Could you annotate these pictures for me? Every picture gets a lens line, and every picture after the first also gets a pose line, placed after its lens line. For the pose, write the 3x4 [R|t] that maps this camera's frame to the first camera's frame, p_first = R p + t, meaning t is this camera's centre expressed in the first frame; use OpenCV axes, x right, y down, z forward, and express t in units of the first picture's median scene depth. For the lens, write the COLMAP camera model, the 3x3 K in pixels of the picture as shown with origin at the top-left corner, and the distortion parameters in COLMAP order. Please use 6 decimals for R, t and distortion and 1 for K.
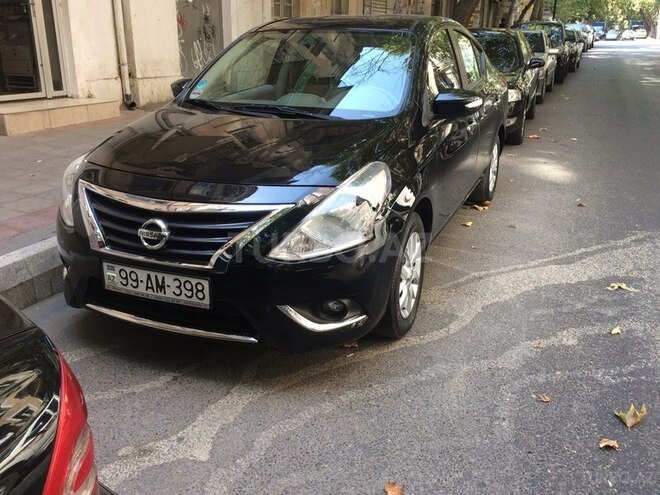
lens RADIAL K [[601.6, 0, 330.8], [0, 601.6, 251.3], [0, 0, 1]] dist [0.057142, 0.005357]
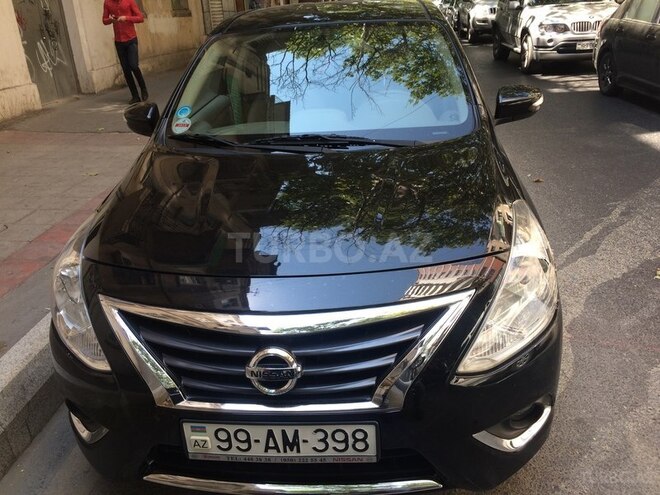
lens RADIAL K [[559.6, 0, 327.1], [0, 559.6, 245.1], [0, 0, 1]] dist [0.060418, -0.065610]
pose [[0.950645, -0.174863, 0.256315, -0.360582], [0.162339, 0.984291, 0.069405, -0.190287], [-0.264425, -0.024370, 0.964098, 0.396374]]
